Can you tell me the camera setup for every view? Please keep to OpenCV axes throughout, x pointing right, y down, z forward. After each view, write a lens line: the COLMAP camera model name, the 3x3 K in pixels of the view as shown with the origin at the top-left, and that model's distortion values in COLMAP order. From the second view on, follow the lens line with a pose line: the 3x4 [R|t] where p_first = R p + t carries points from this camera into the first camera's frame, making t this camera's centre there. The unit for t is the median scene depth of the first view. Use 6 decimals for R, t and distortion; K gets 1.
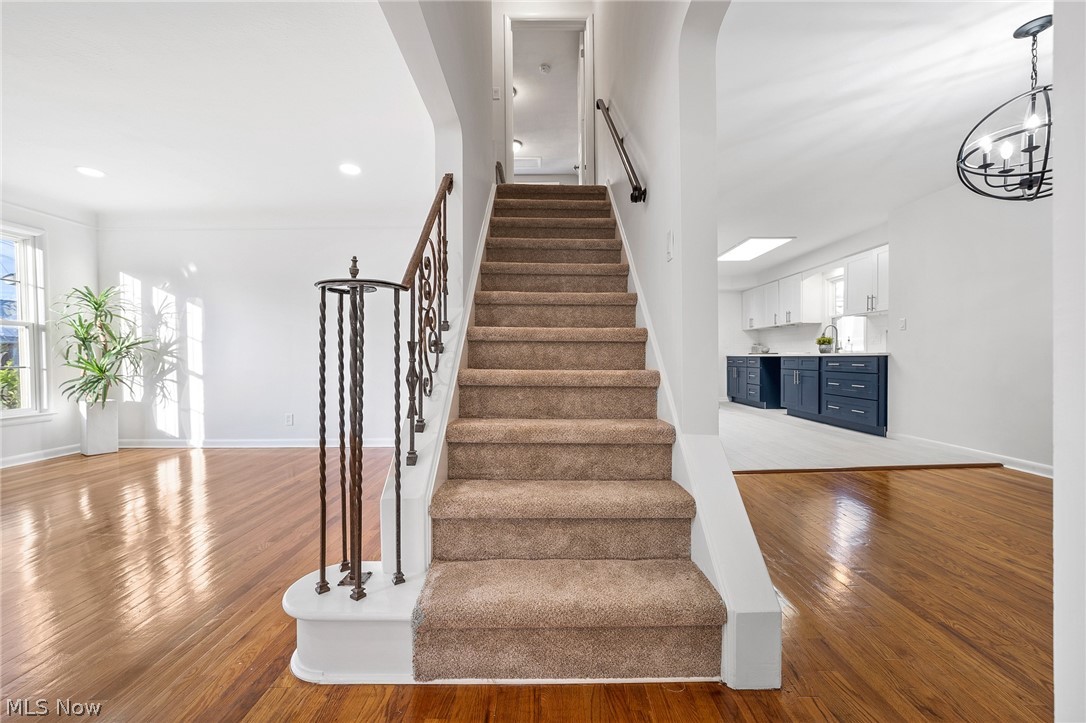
lens RADIAL K [[431.5, 0, 543.0], [0, 431.5, 361.5], [0, 0, 1]] dist [-0.001353, -0.000008]
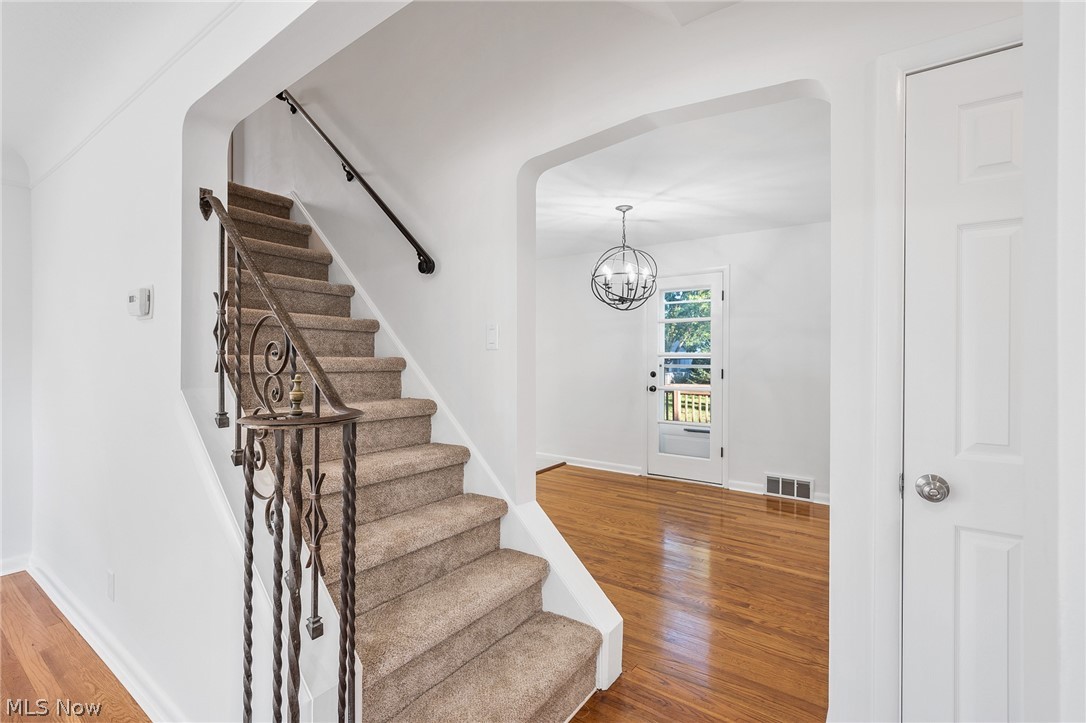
lens RADIAL K [[492.9, 0, 543.0], [0, 492.9, 361.5], [0, 0, 1]] dist [0.001296, 0.000118]
pose [[0.591949, -0.000296, 0.805975, -0.571478], [0.002410, 0.999996, -0.001402, -0.178163], [-0.805972, 0.002772, 0.591947, 0.126328]]
